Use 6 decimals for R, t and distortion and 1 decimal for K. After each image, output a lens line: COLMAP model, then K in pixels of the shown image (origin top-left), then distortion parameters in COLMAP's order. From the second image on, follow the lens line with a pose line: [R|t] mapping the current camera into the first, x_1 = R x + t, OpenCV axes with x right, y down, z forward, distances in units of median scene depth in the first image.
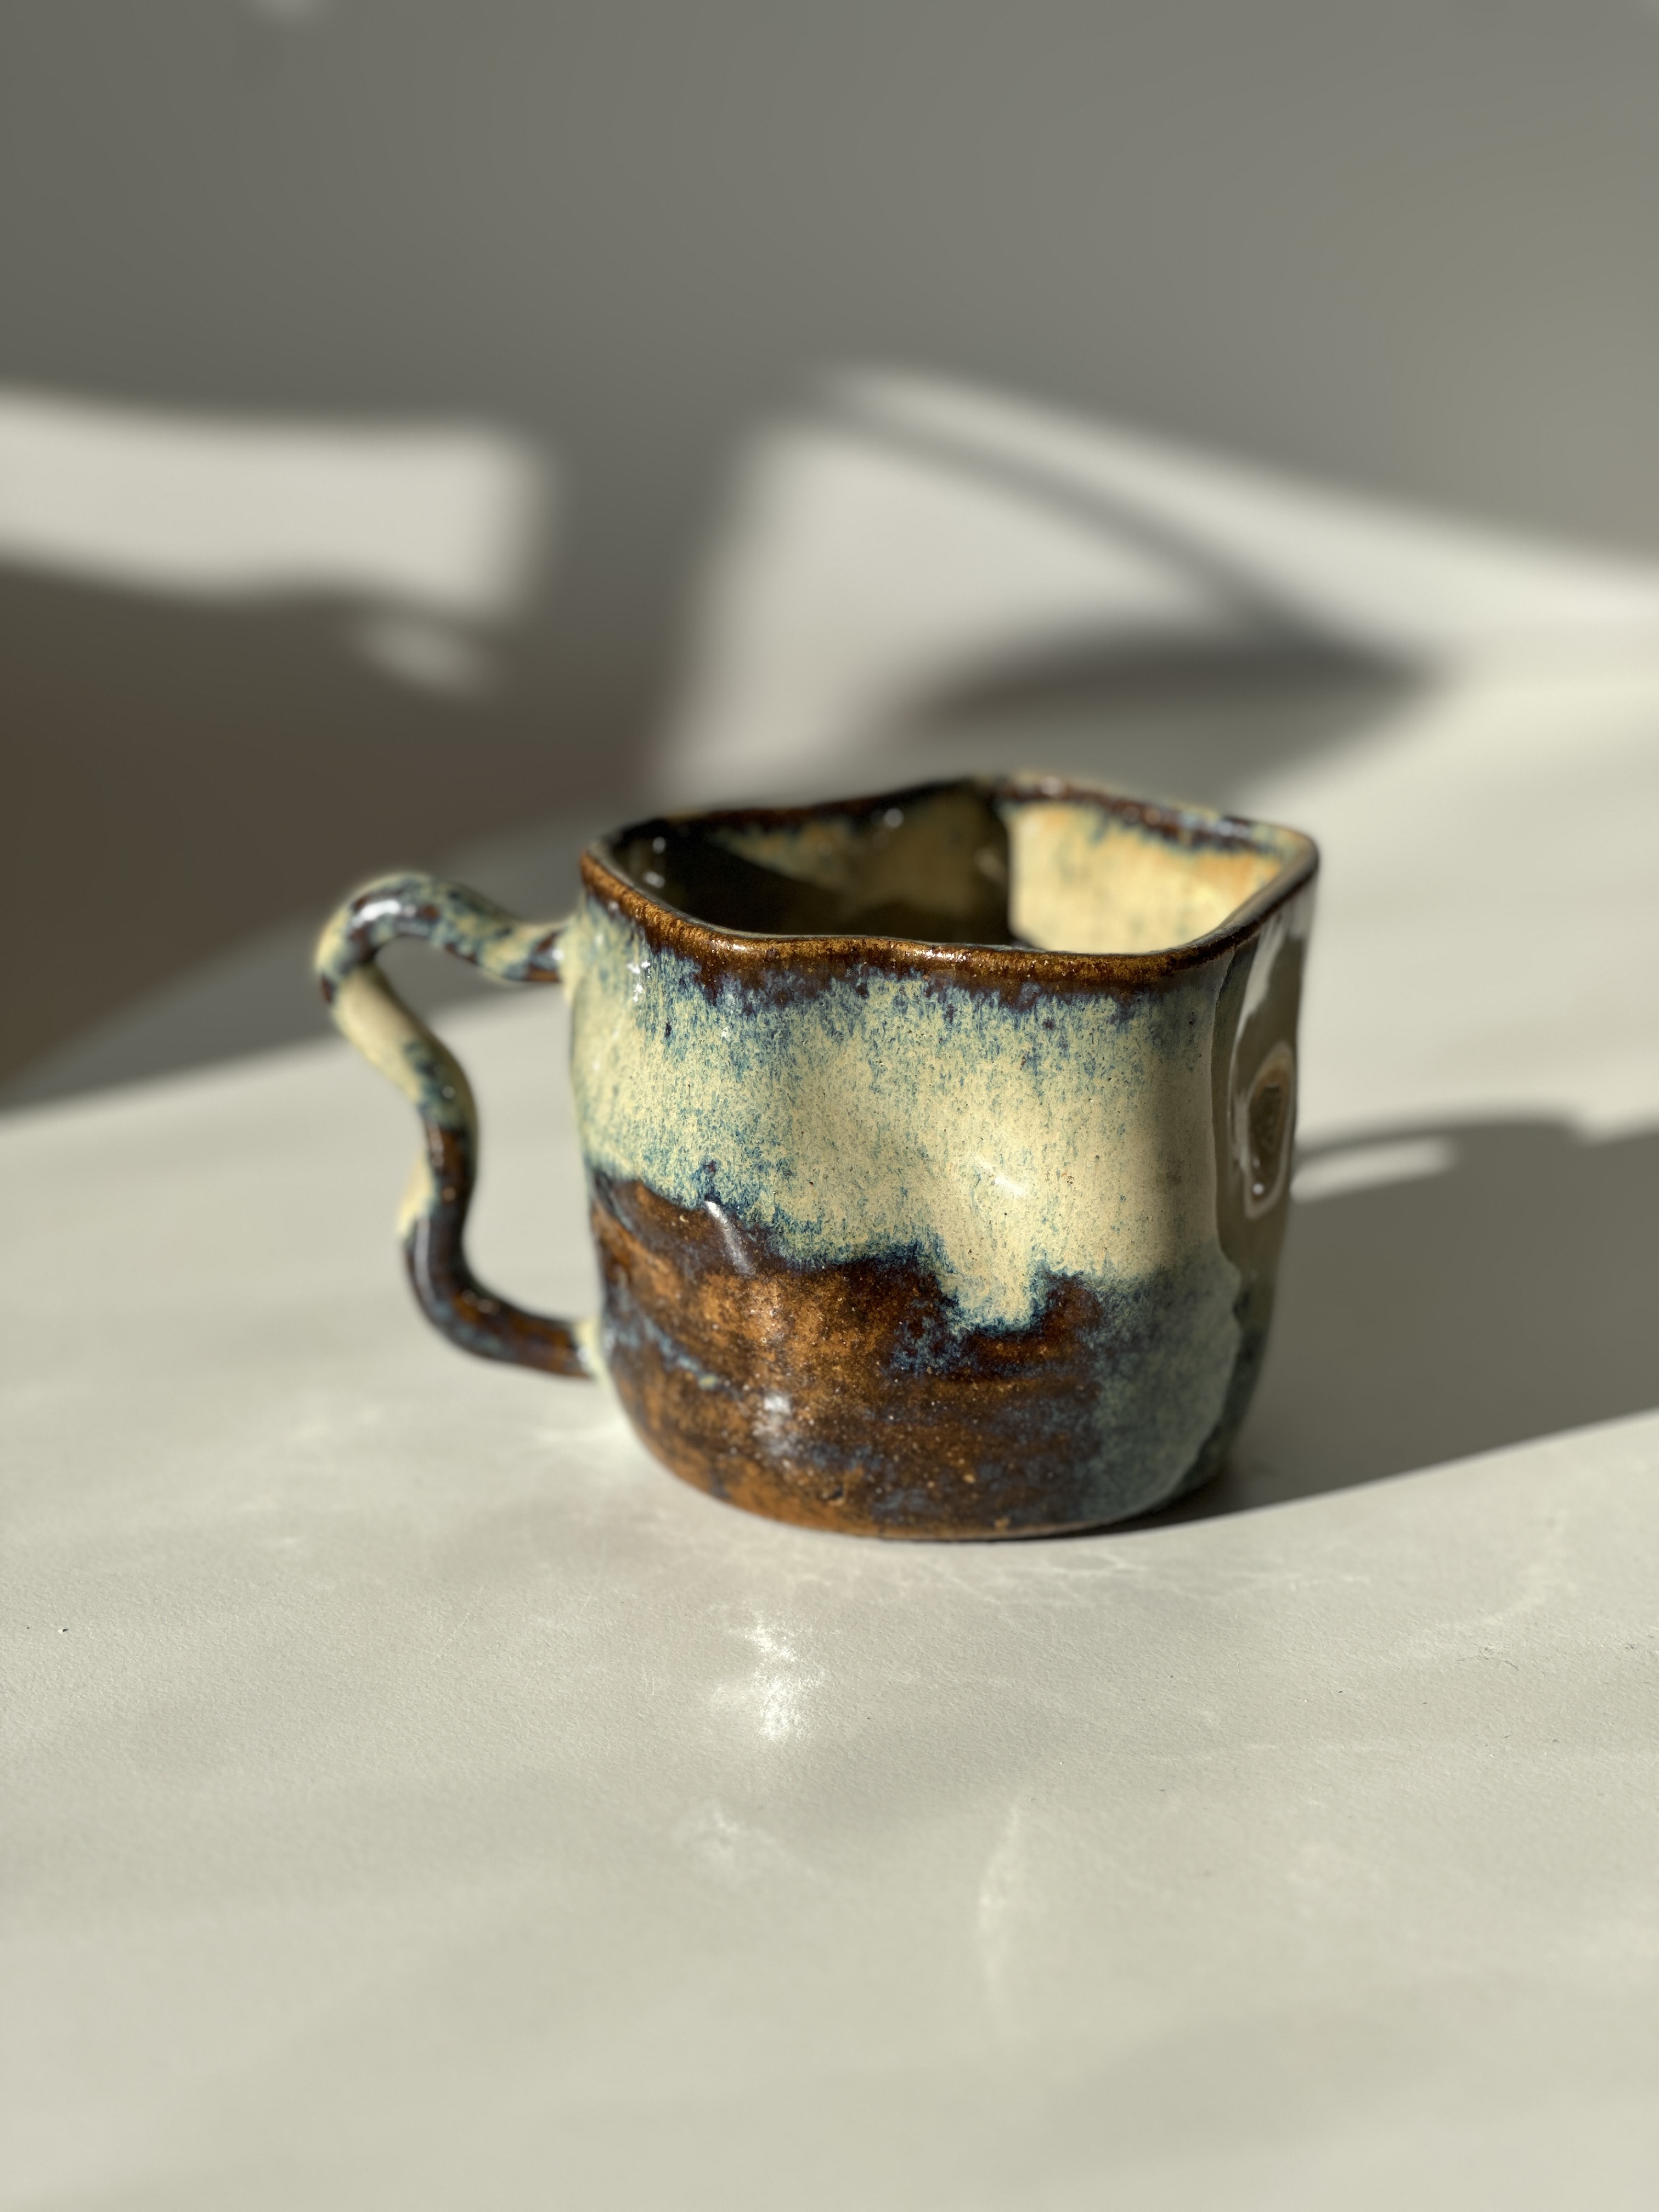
lens RADIAL K [[4987.9, 0, 829.5], [0, 4987.9, 1106.0], [0, 0, 1]] dist [-1.087835, 0.006880]
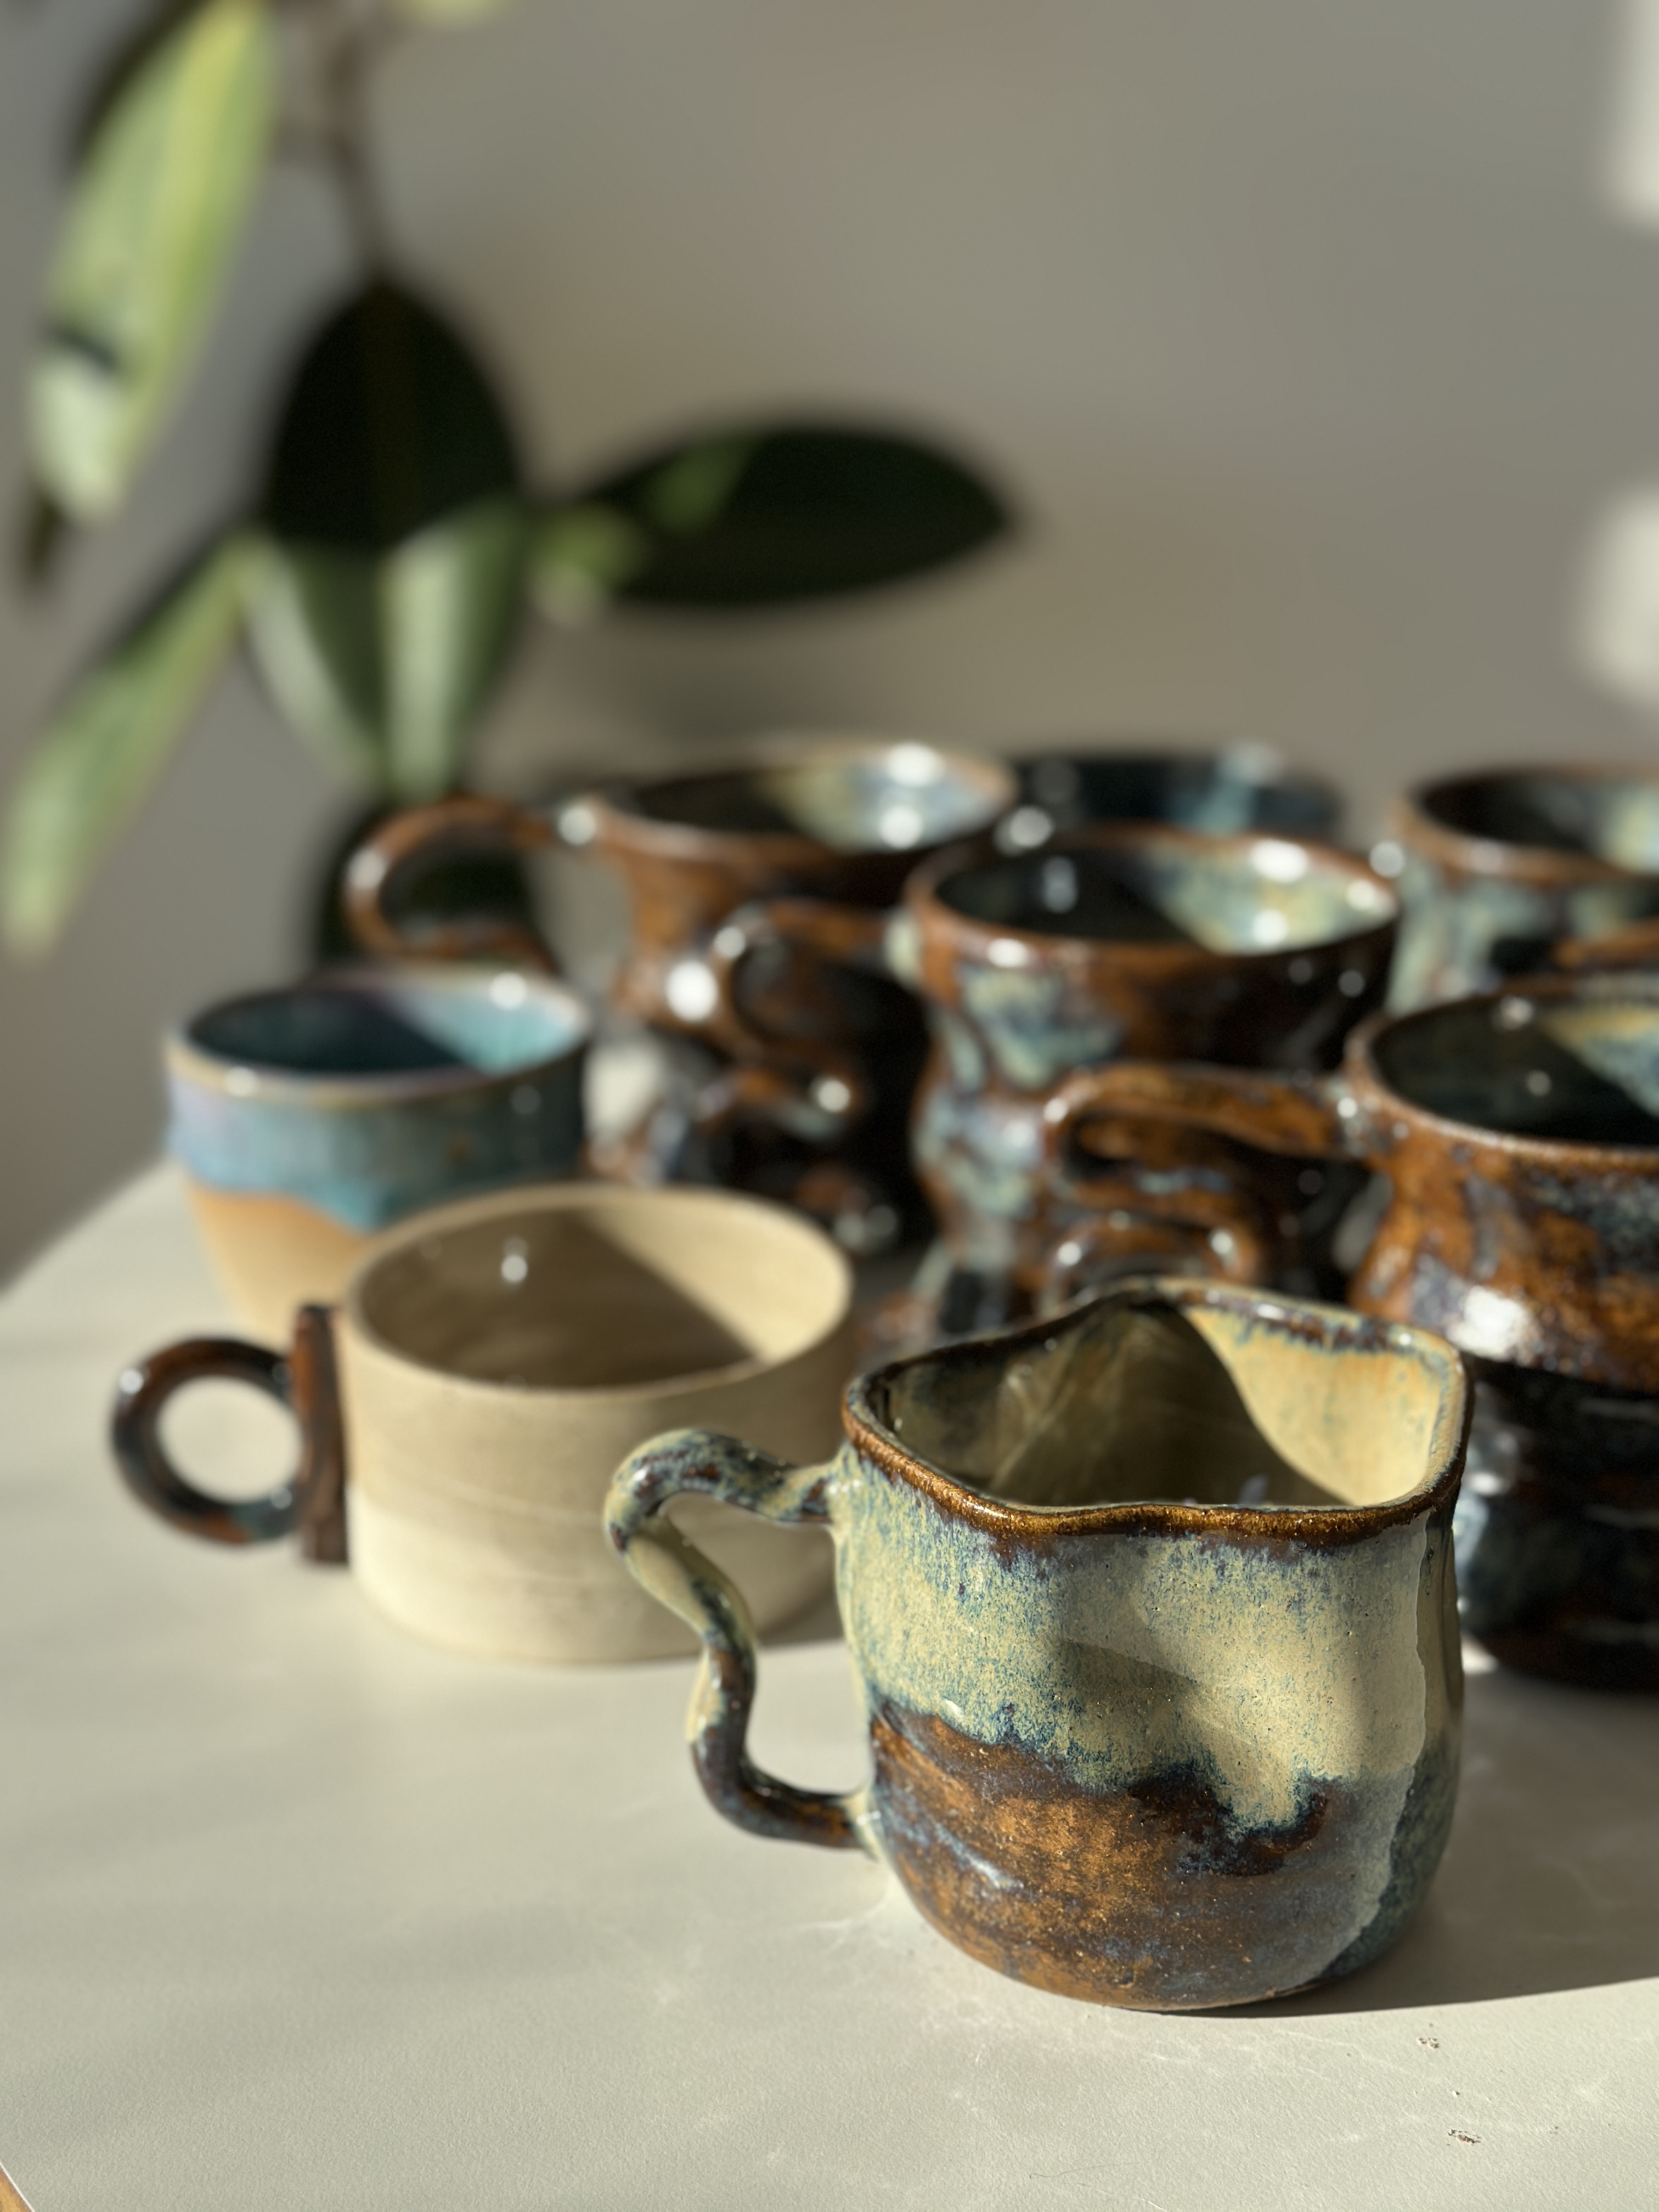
lens RADIAL K [[3060.1, 0, 829.5], [0, 3060.1, 1106.0], [0, 0, 1]] dist [0.087958, 0.002019]
pose [[0.993272, -0.068650, 0.093262, -0.119906], [0.070067, 0.997470, -0.012004, -0.118676], [-0.092202, 0.018458, 0.995569, 0.306487]]
